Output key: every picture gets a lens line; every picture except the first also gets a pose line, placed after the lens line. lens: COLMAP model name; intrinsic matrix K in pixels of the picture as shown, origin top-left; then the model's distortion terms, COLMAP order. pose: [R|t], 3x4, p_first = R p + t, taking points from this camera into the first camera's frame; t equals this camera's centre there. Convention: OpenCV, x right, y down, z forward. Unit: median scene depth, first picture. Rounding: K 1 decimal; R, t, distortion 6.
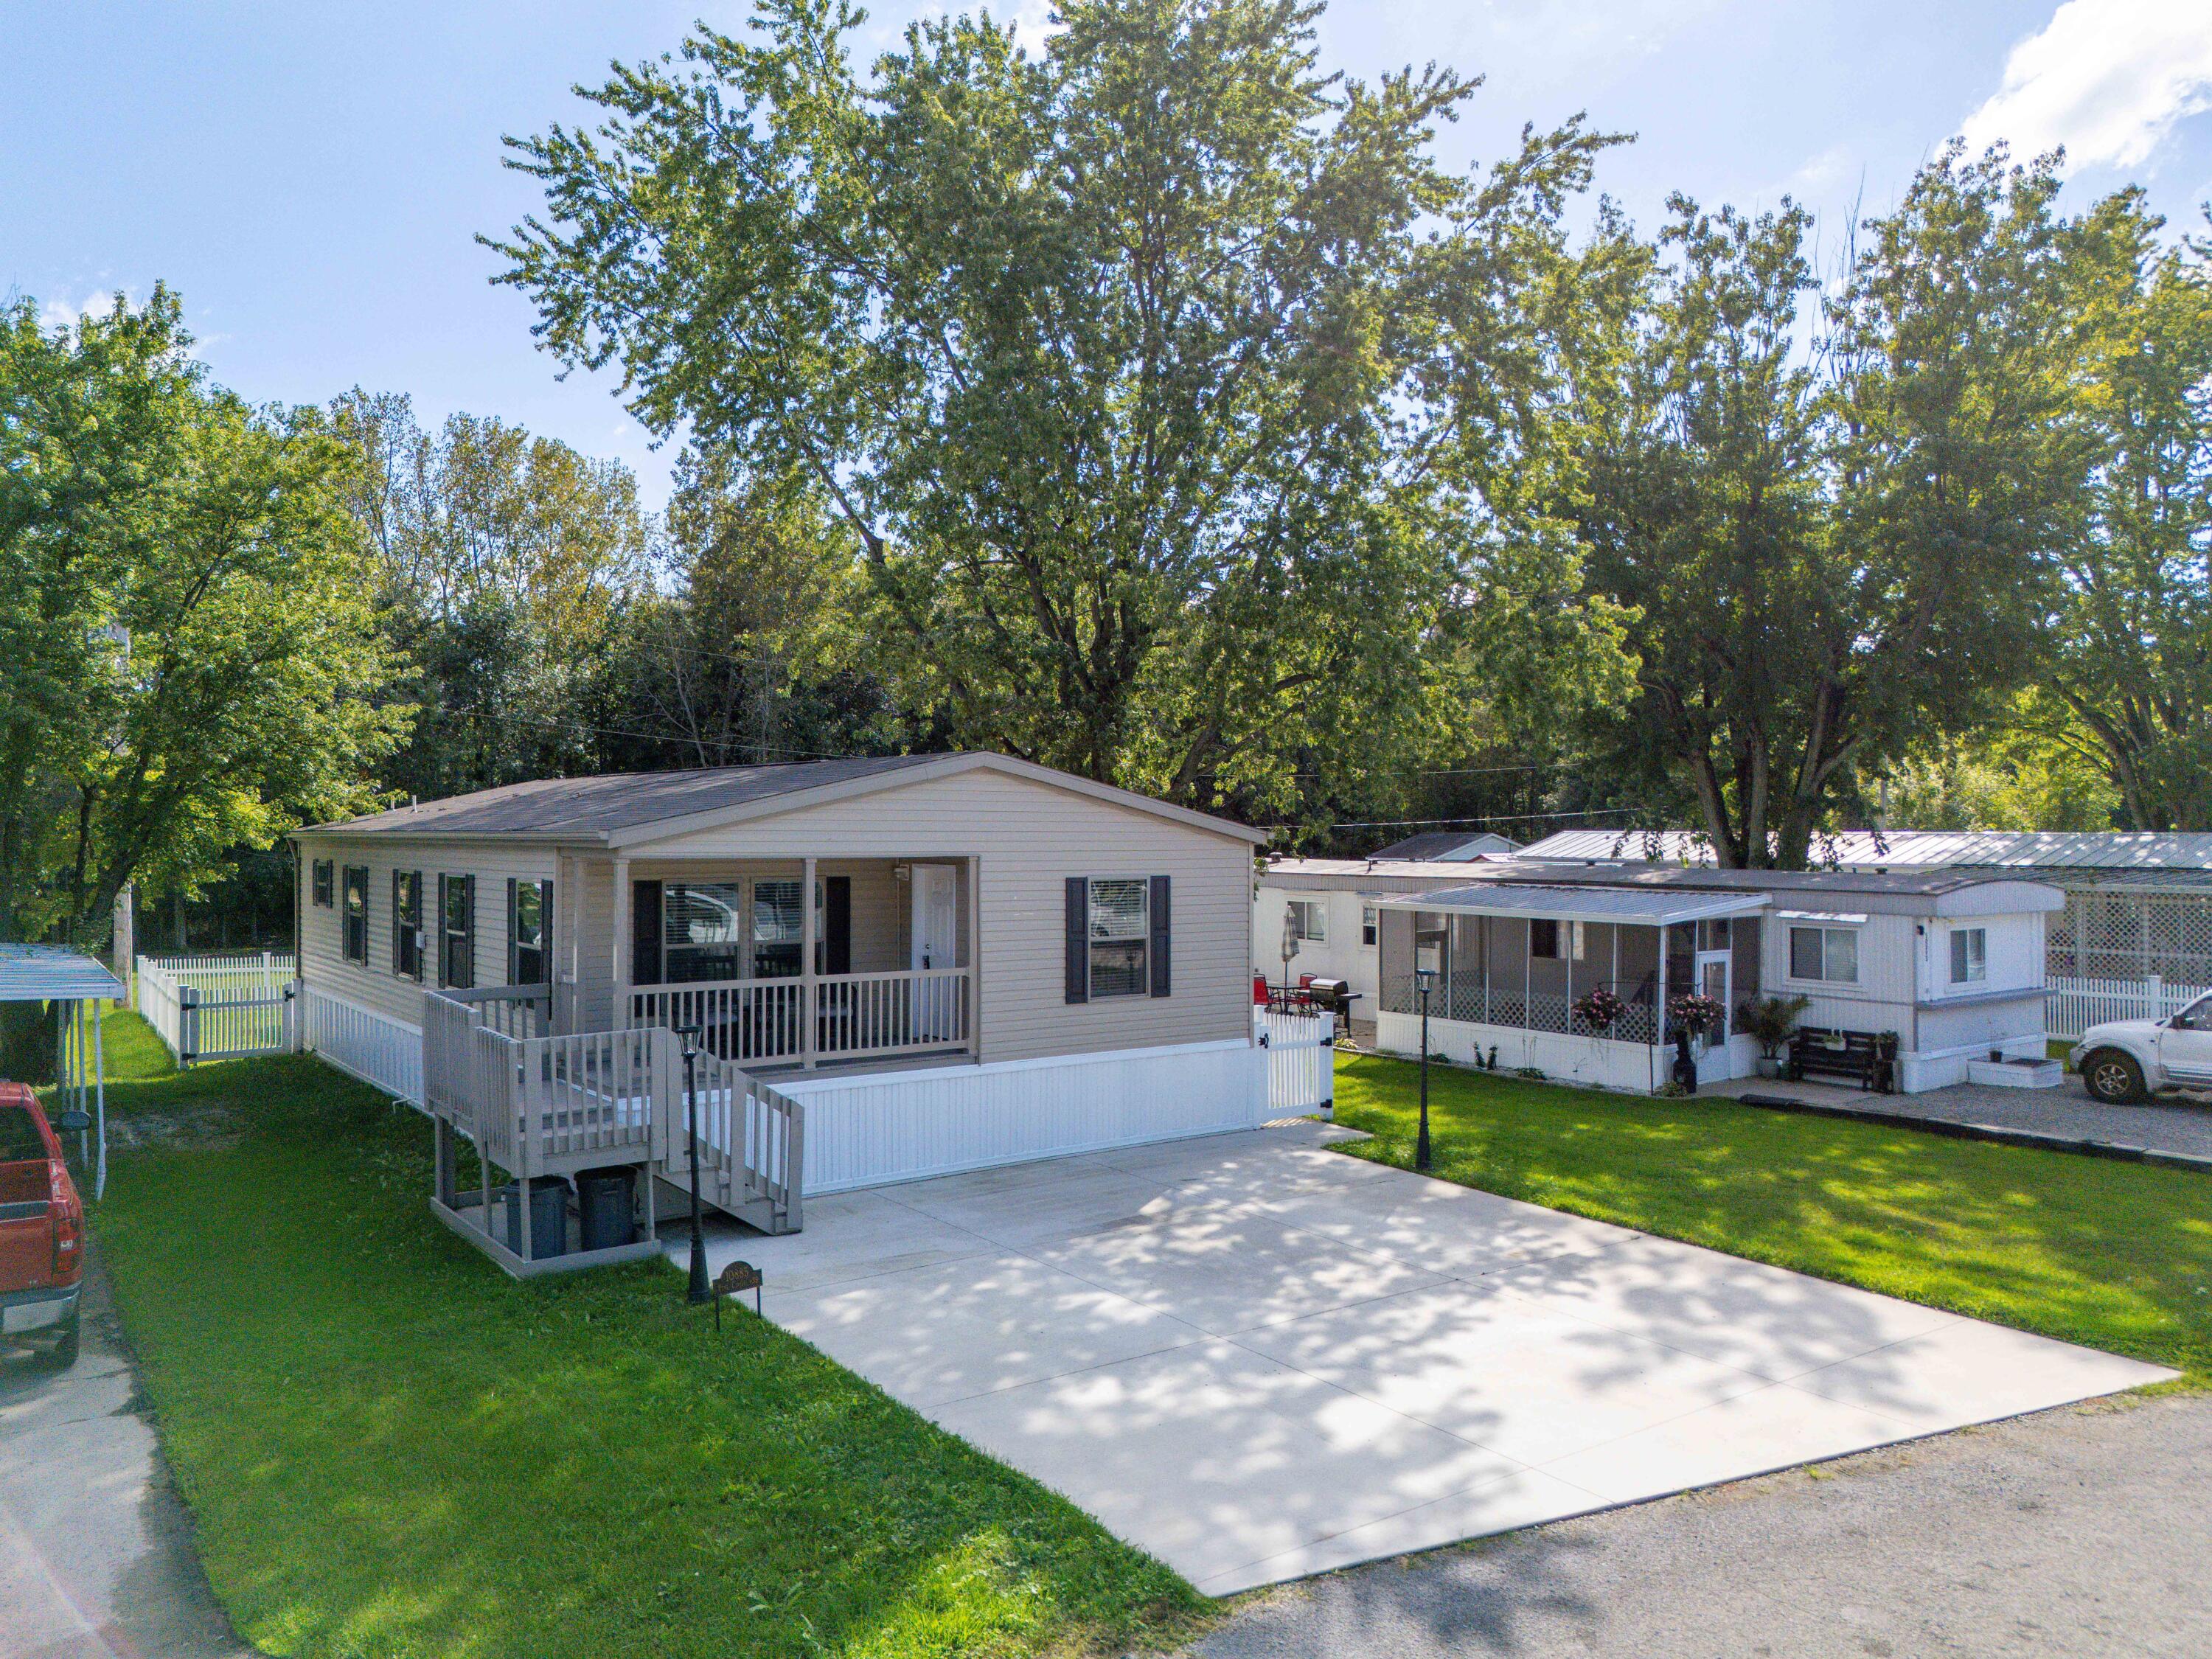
lens RADIAL K [[1633.5, 0, 1101.8], [0, 1633.5, 837.0], [0, 0, 1]] dist [0.059378, -0.049061]
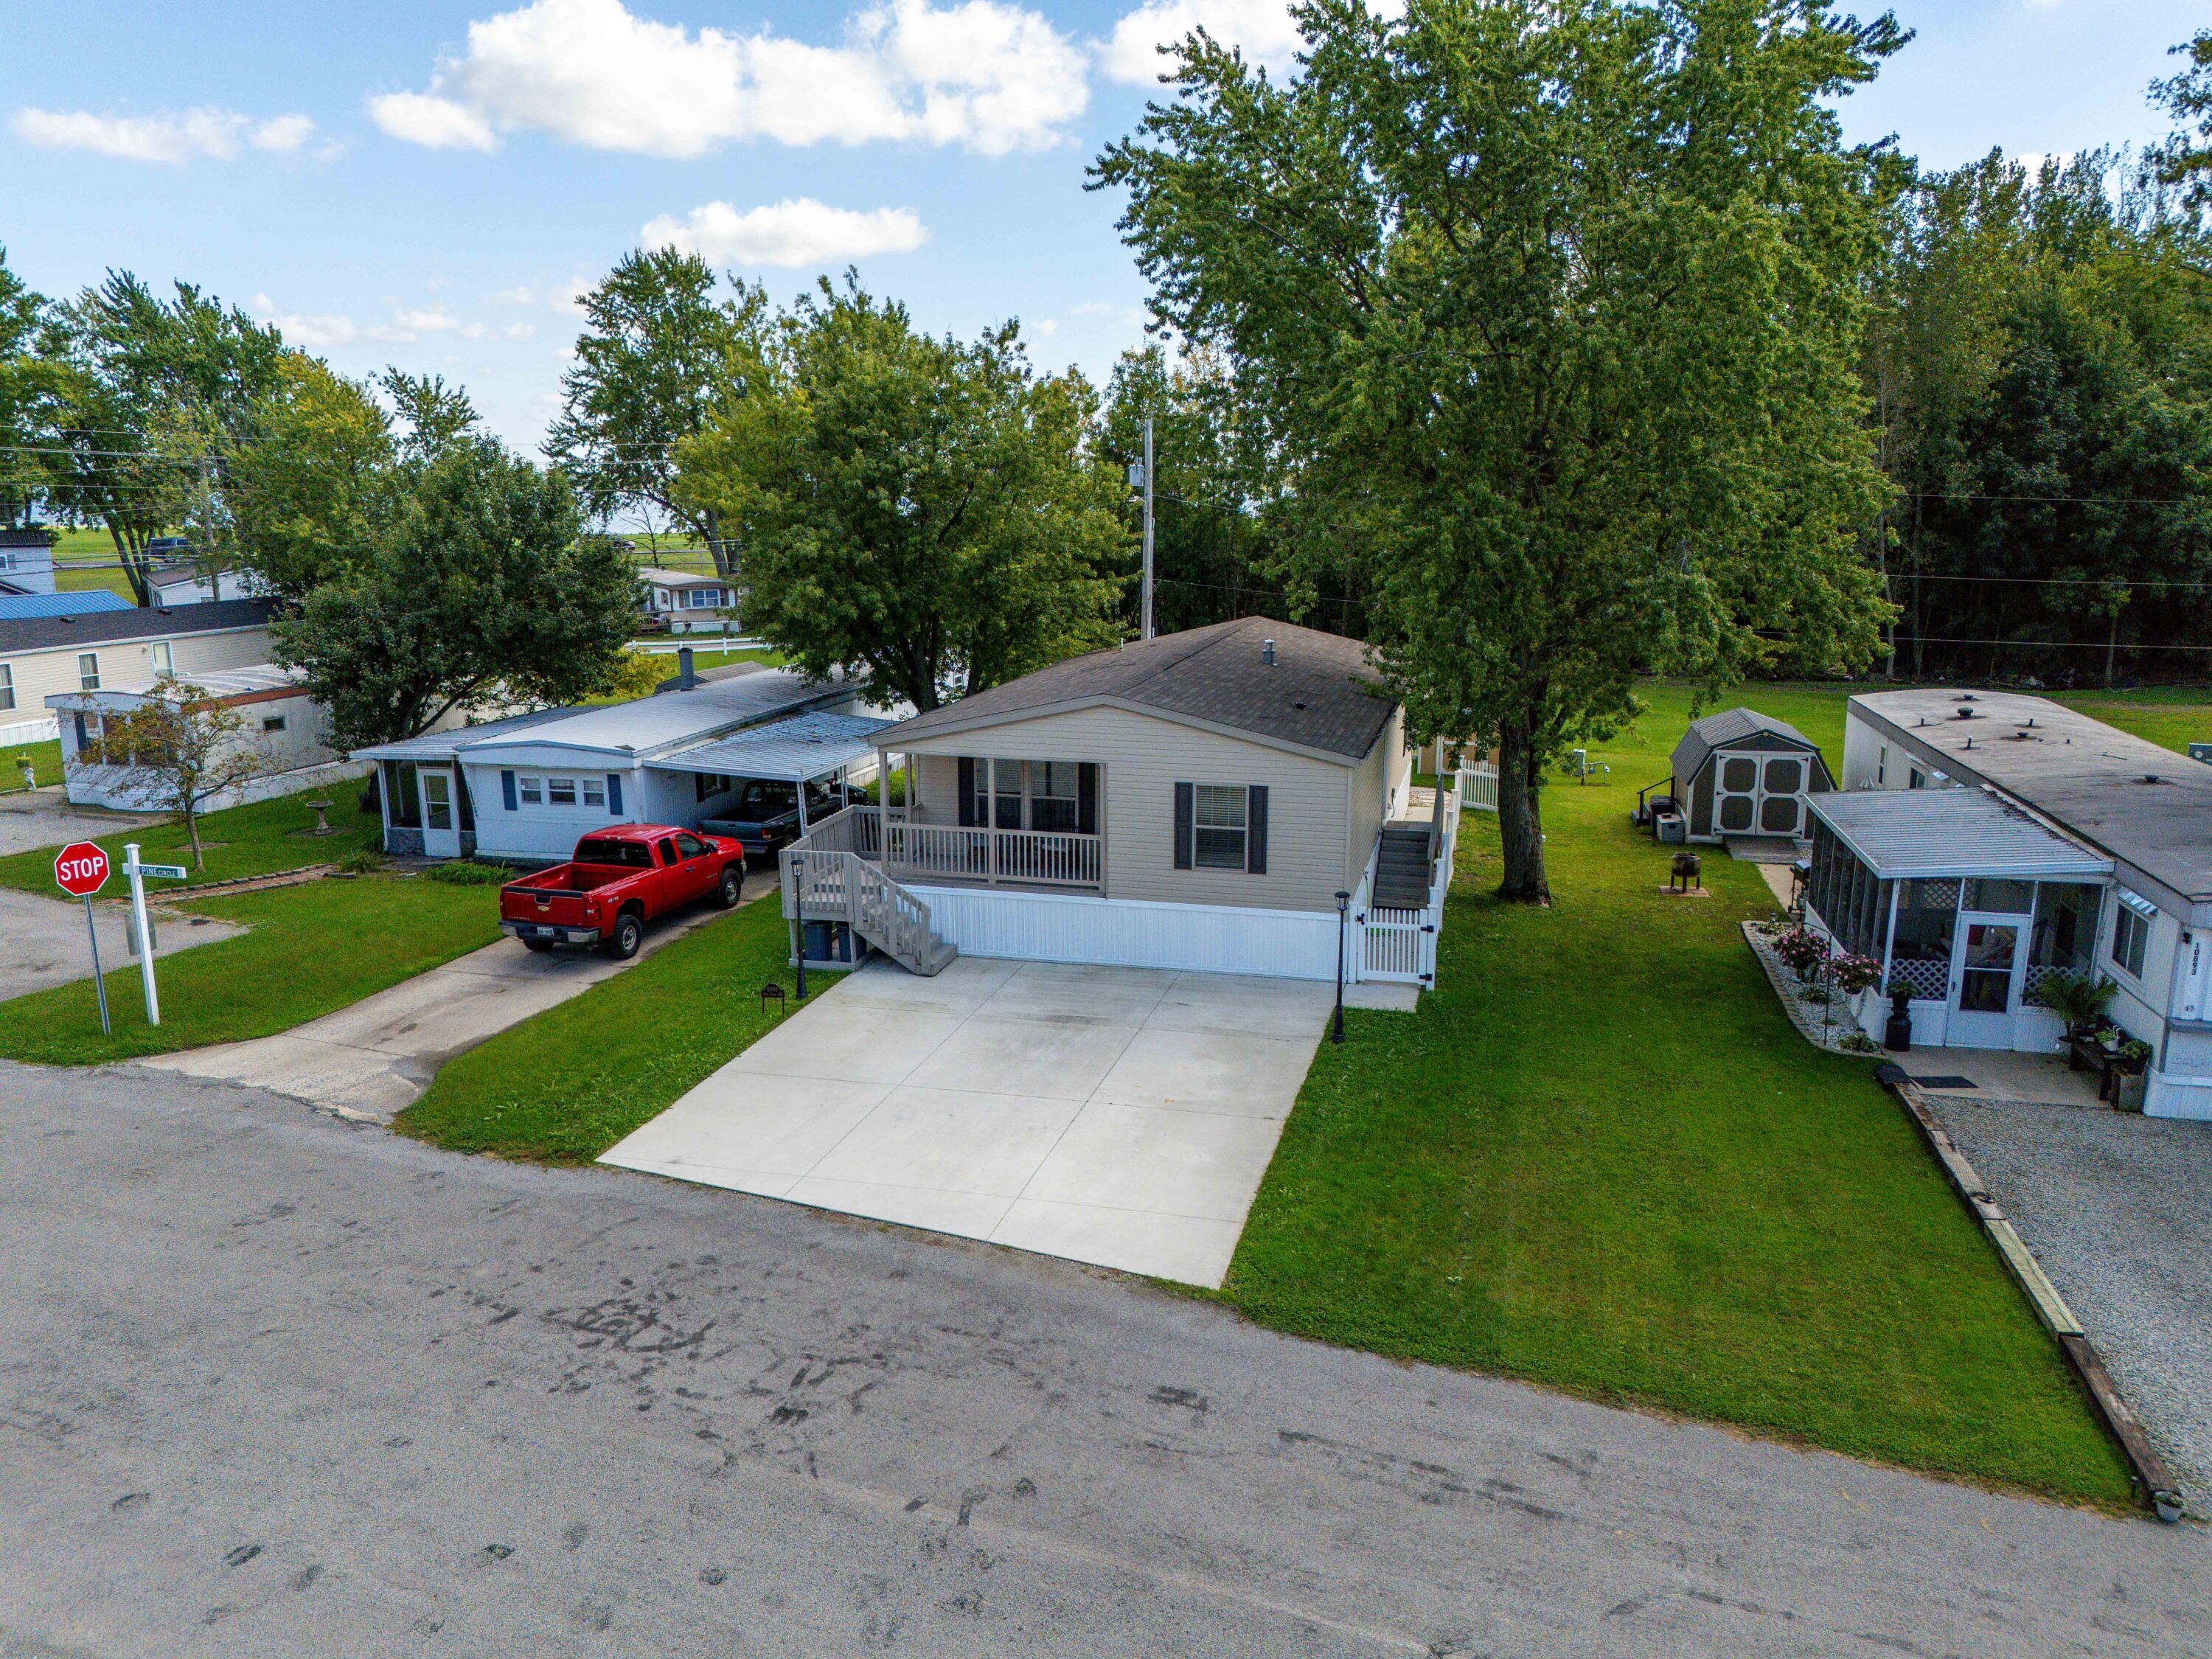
lens RADIAL K [[1633.5, 0, 1119.7], [0, 1633.5, 822.0], [0, 0, 1]] dist [0.059378, -0.049061]
pose [[0.646144, 0.157835, -0.746717, 1.065218], [-0.006762, 0.979528, 0.201193, -0.238142], [0.763186, -0.124950, 0.633983, 0.059380]]
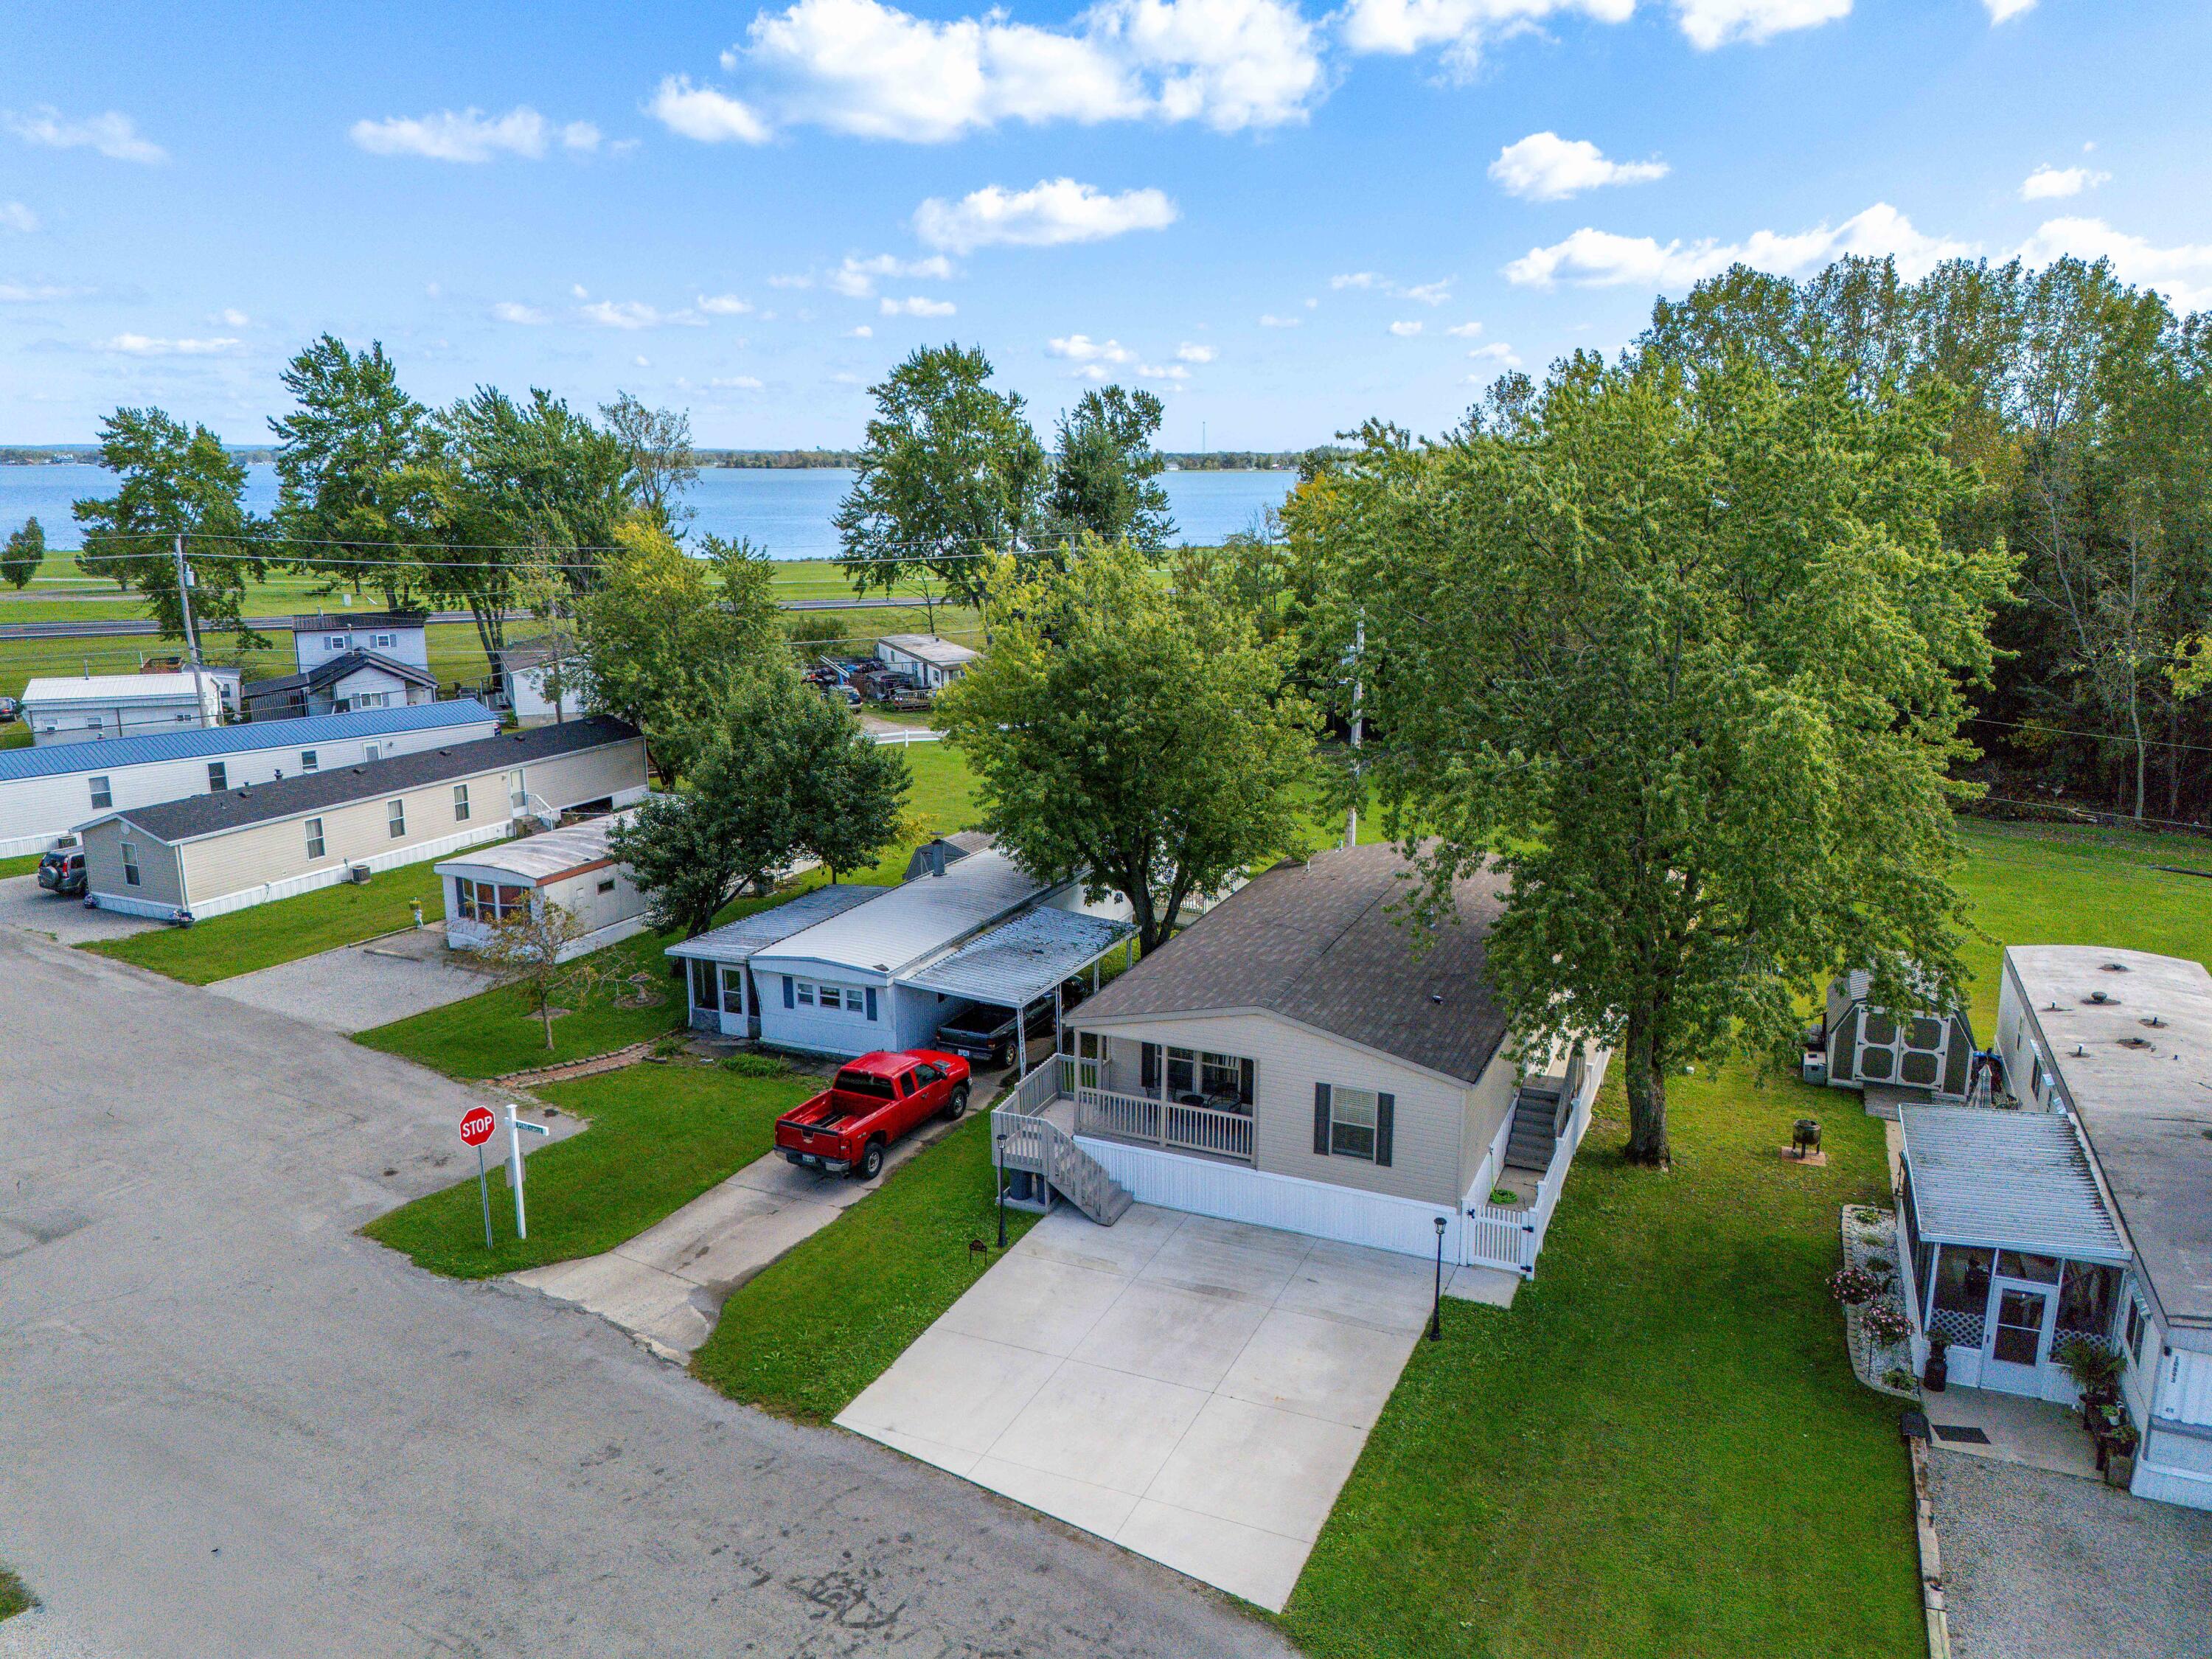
lens RADIAL K [[1633.5, 0, 1120.3], [0, 1633.5, 827.2], [0, 0, 1]] dist [0.059378, -0.049061]
pose [[0.512443, 0.192919, -0.836770, 1.302753], [-0.010540, 0.975777, 0.218513, -0.631472], [0.858656, -0.103156, 0.502064, 0.002276]]
